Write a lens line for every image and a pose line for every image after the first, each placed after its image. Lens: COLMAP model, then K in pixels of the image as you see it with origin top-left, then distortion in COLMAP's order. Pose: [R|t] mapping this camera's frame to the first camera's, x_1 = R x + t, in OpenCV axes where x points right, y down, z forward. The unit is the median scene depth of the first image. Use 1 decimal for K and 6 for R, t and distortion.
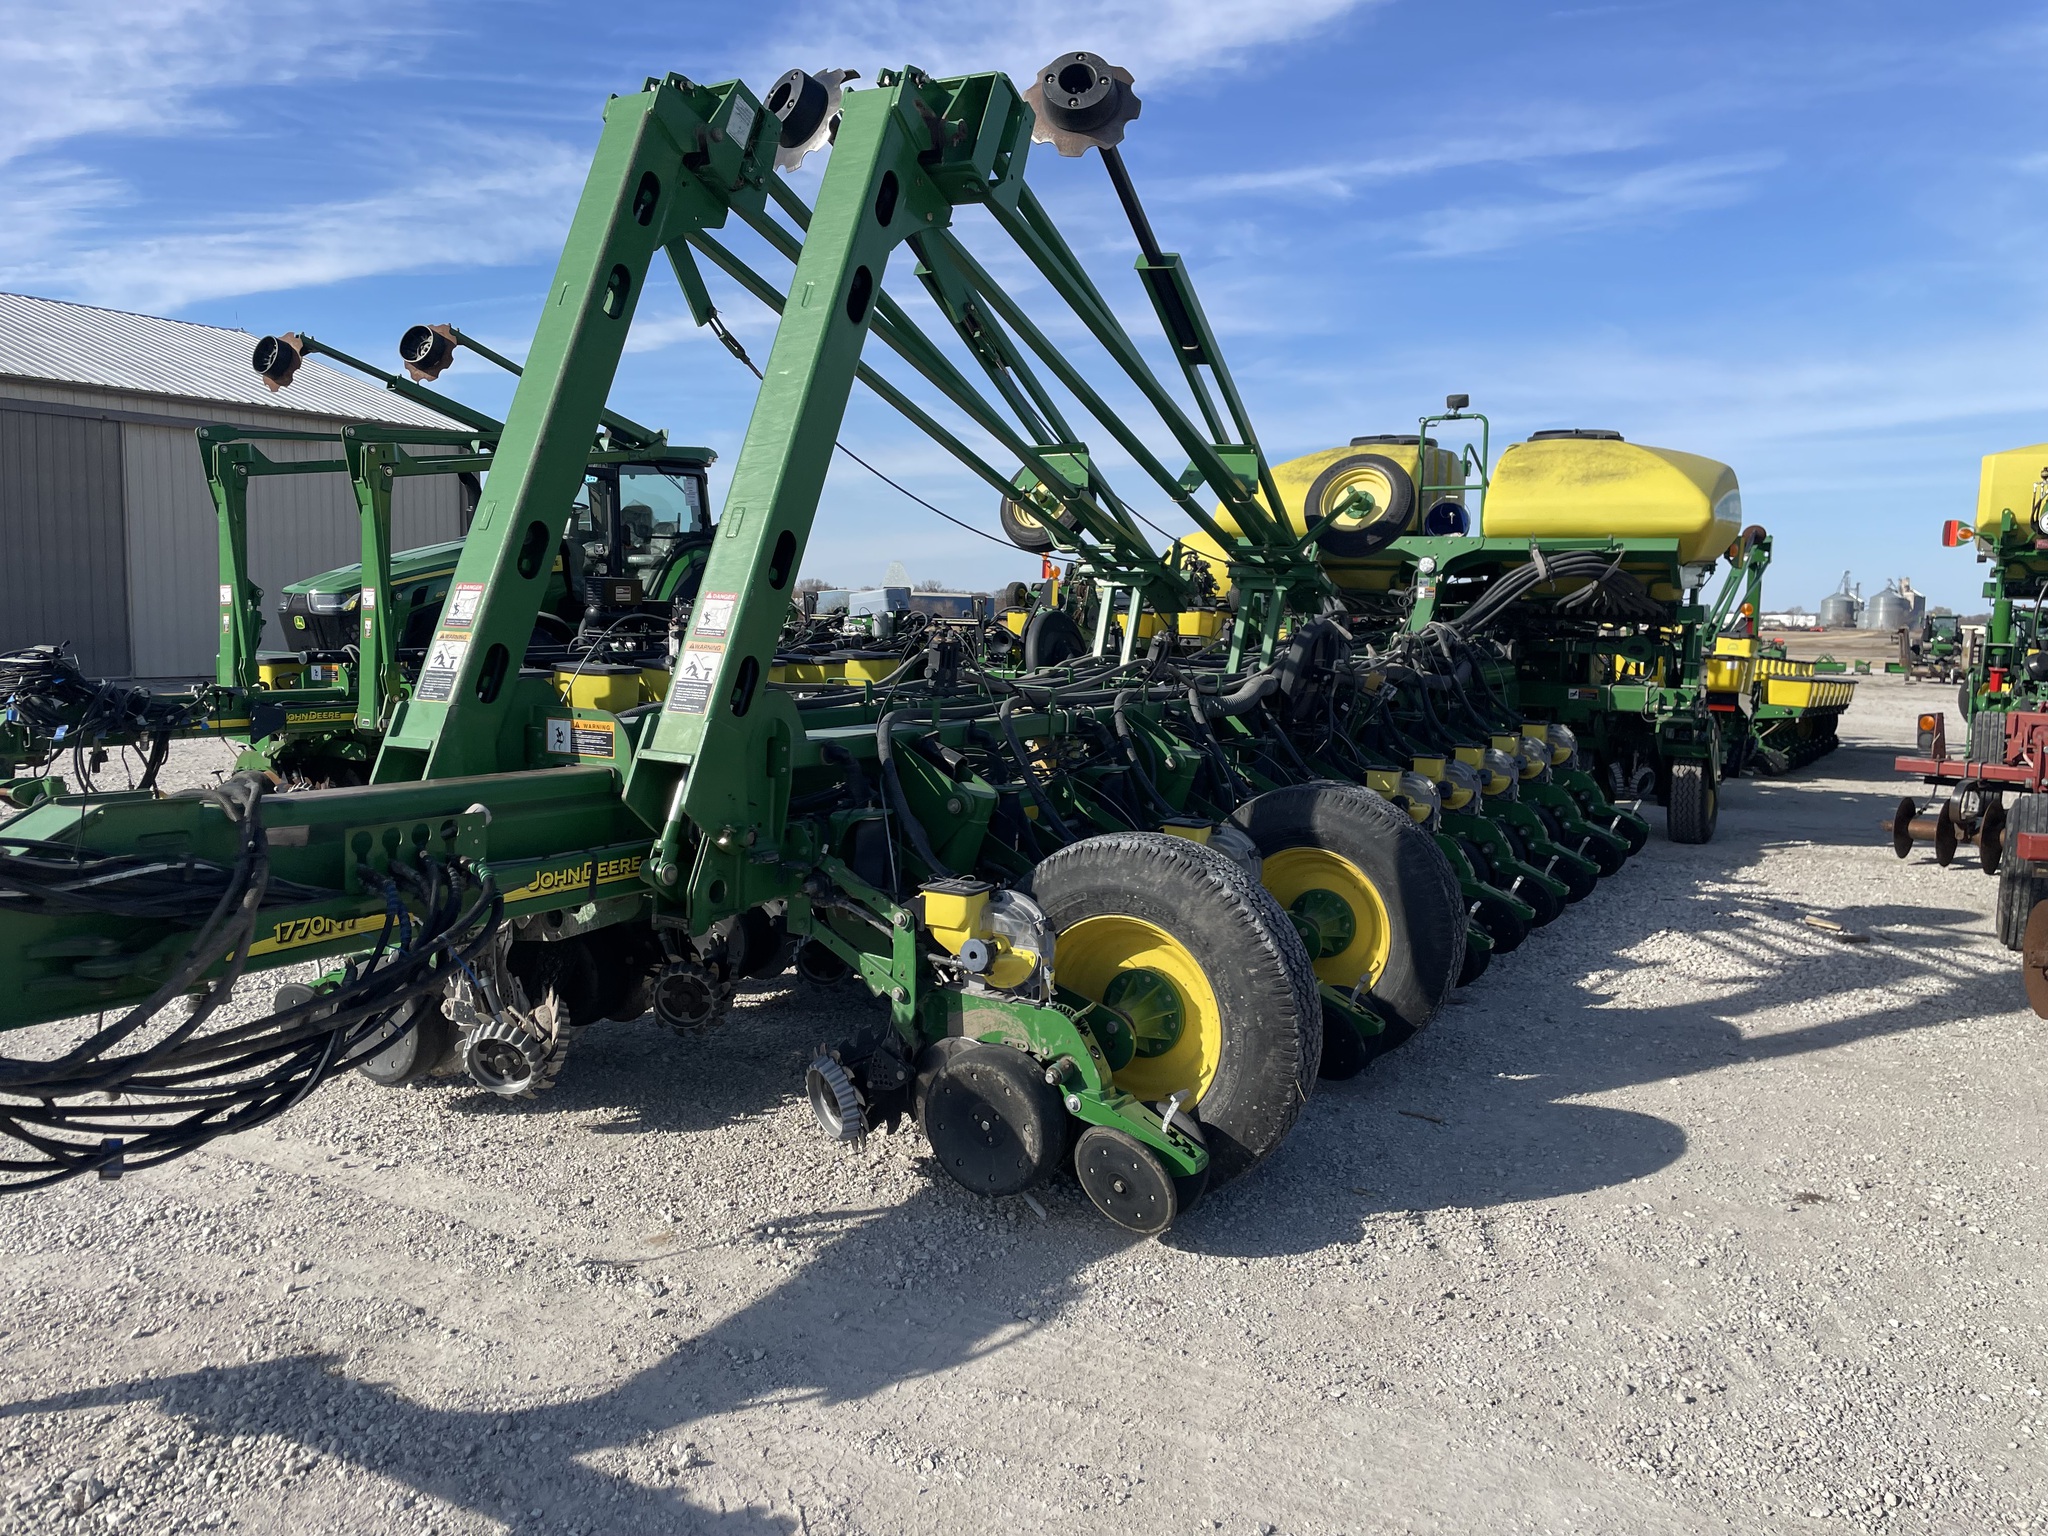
lens RADIAL K [[1504.1, 0, 1038.4], [0, 1504.1, 727.5], [0, 0, 1]] dist [0.100215, -0.139222]
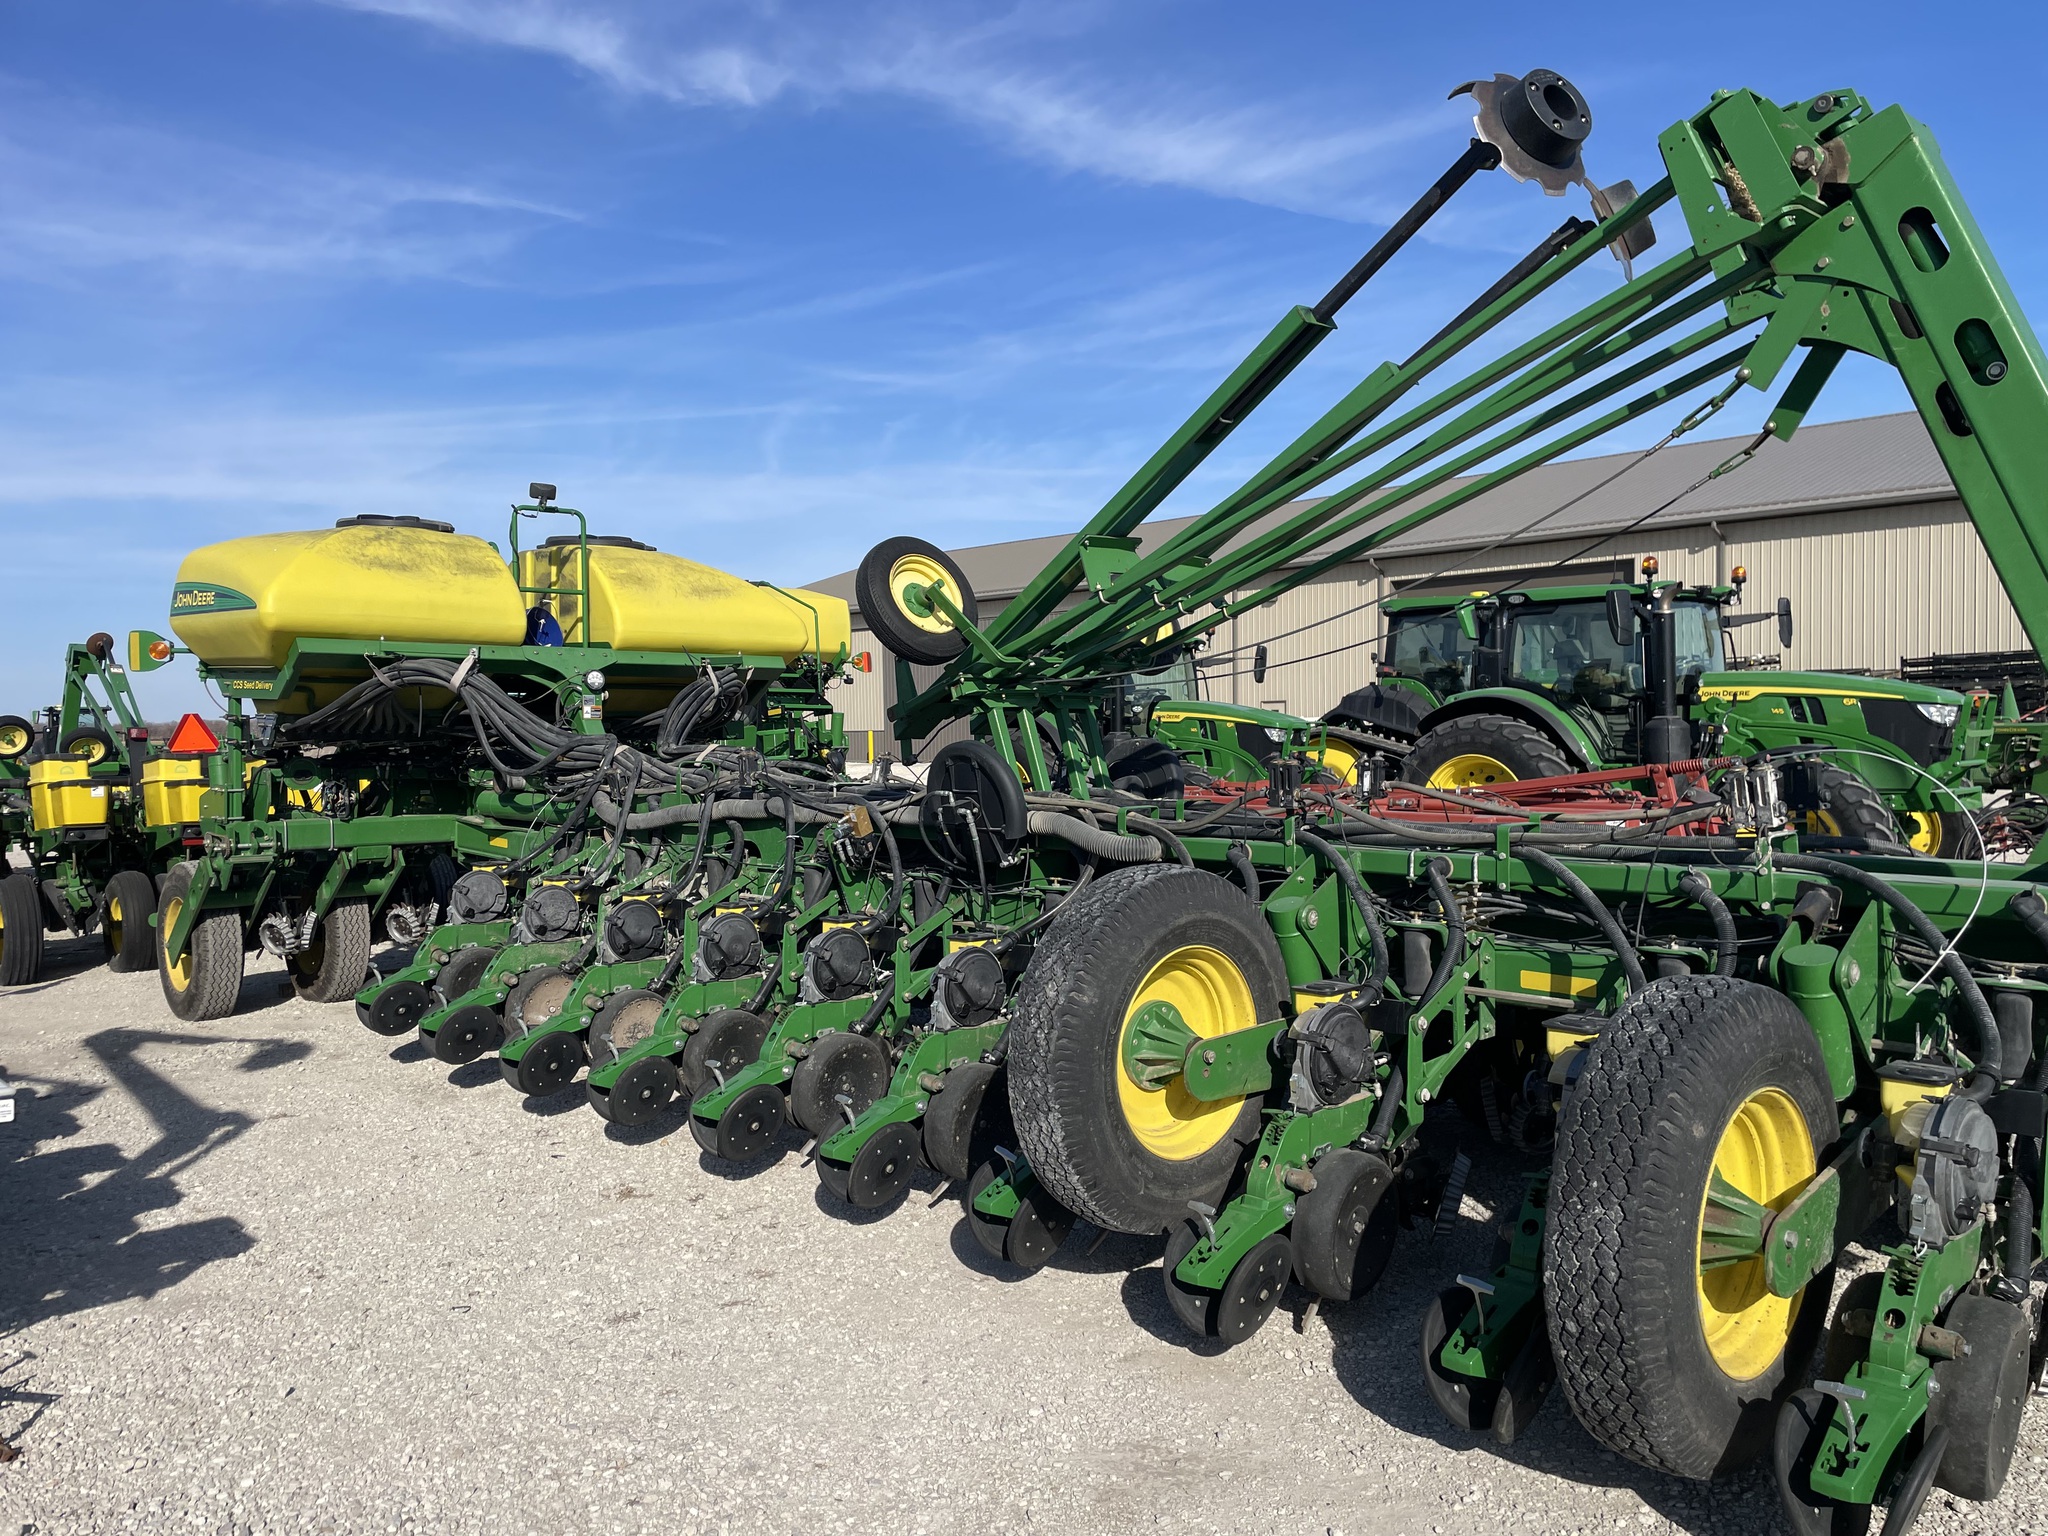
lens RADIAL K [[1520.7, 0, 1020.3], [0, 1520.7, 767.4], [0, 0, 1]] dist [0.093450, -0.115383]
pose [[0.285771, -0.052902, 0.956837, -0.599079], [0.097708, 0.994880, 0.025823, -0.066492], [-0.953304, 0.086111, 0.289477, 0.613218]]
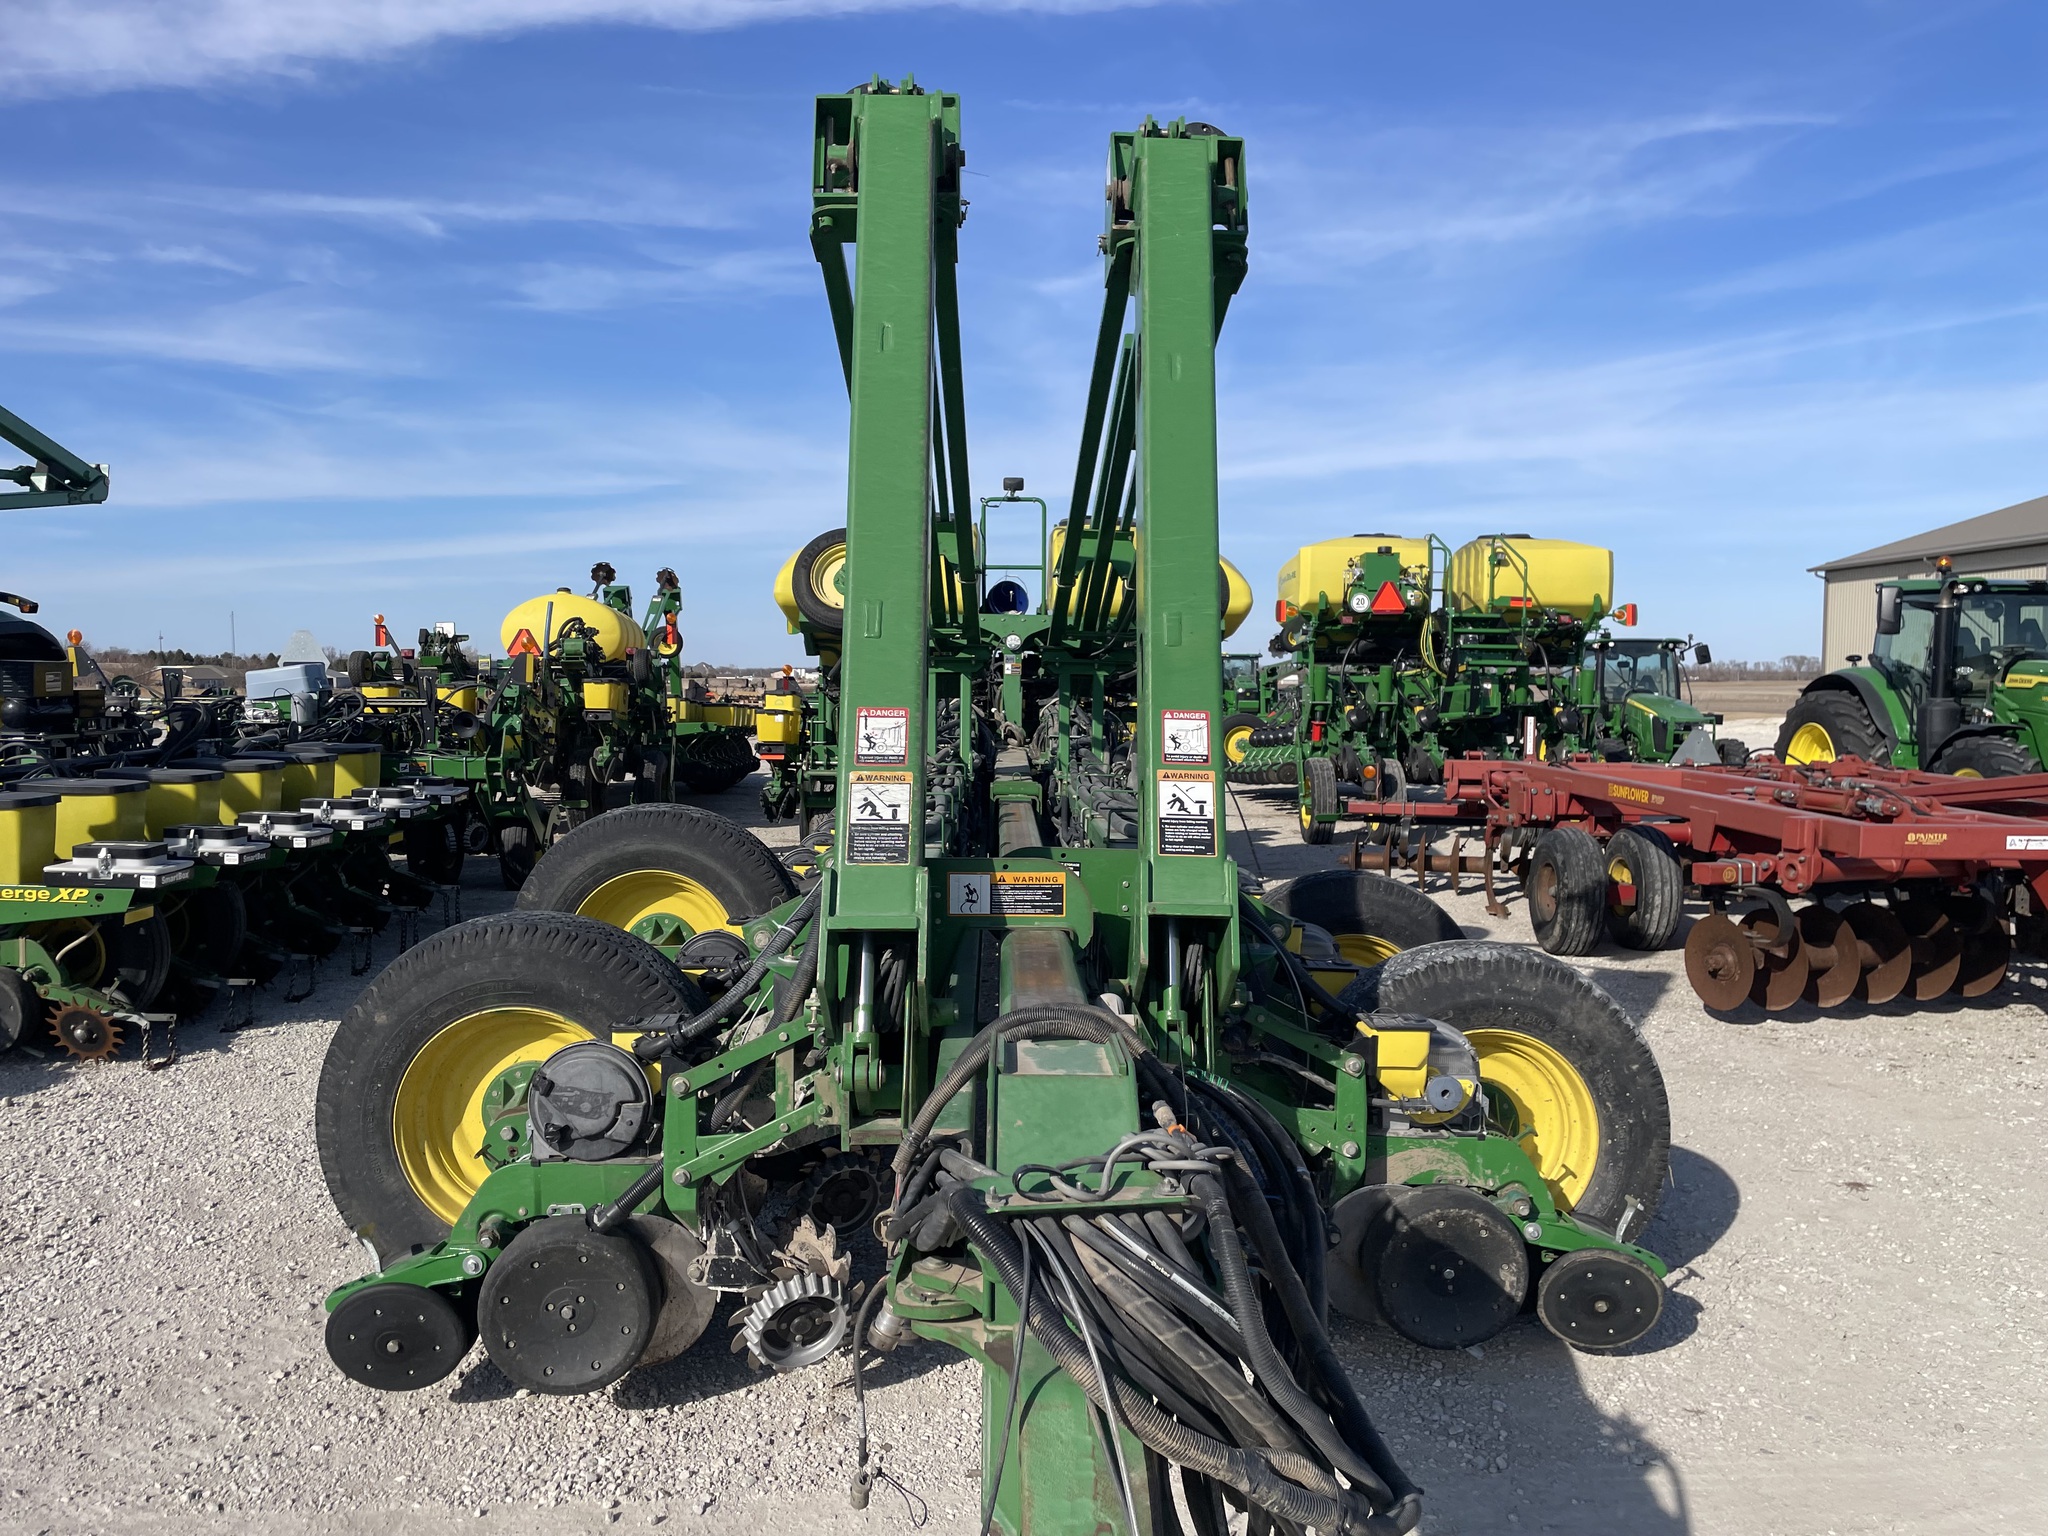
lens RADIAL K [[1510.6, 0, 1027.3], [0, 1510.6, 762.4], [0, 0, 1]] dist [0.107253, -0.142556]
pose [[0.856698, -0.044533, 0.513893, -0.314191], [0.052708, 0.998609, -0.001330, -0.027592], [-0.513119, 0.028226, 0.857854, 0.135906]]
